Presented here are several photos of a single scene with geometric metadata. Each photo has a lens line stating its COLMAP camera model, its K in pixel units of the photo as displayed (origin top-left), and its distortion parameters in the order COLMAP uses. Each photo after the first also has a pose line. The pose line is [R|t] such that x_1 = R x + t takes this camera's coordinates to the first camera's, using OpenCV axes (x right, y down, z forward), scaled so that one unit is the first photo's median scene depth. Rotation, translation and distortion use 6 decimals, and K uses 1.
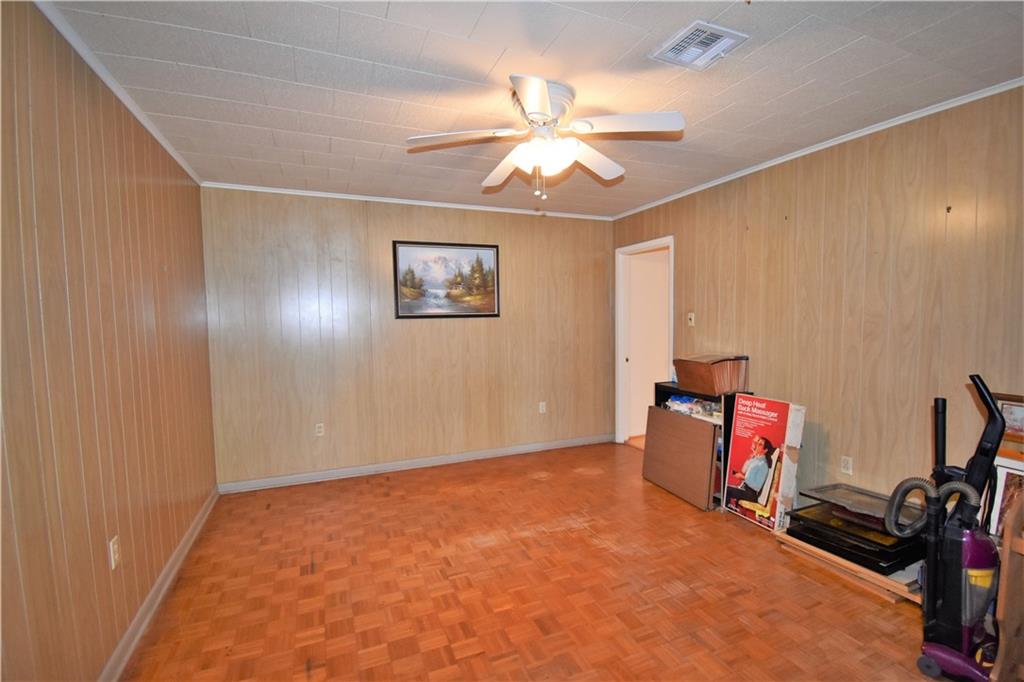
lens RADIAL K [[452.6, 0, 520.8], [0, 452.6, 344.8], [0, 0, 1]] dist [0.018062, -0.025203]
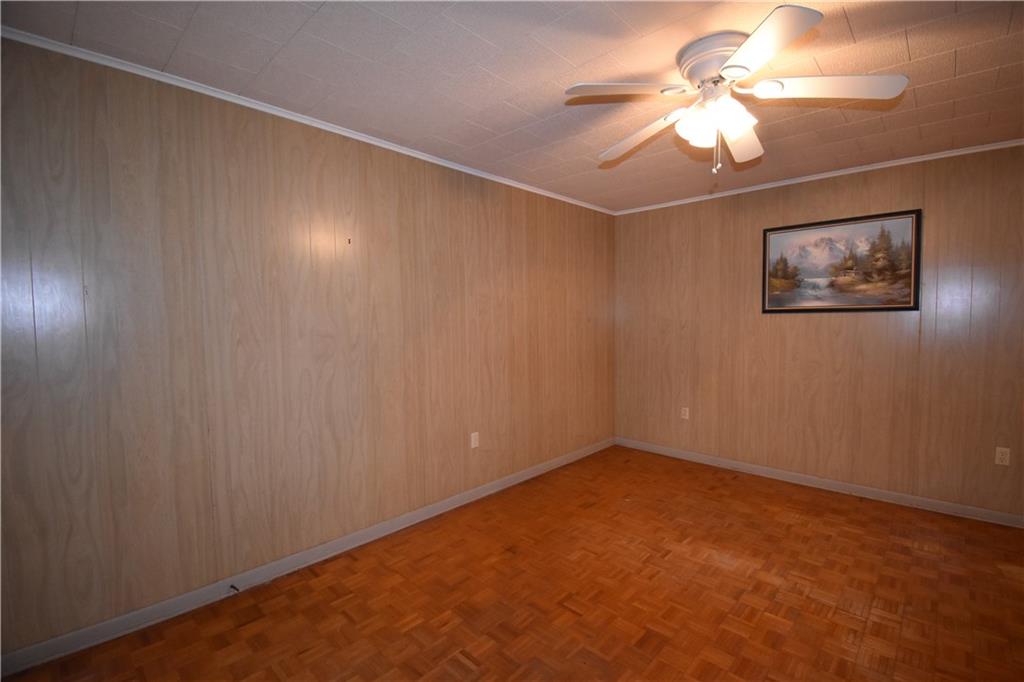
lens RADIAL K [[452.6, 0, 520.8], [0, 452.6, 344.8], [0, 0, 1]] dist [0.018062, -0.025203]
pose [[0.410348, 0.068719, -0.909336, 0.367748], [-0.044370, 0.997480, 0.055357, -0.022113], [0.910849, 0.017632, 0.412363, 0.162762]]
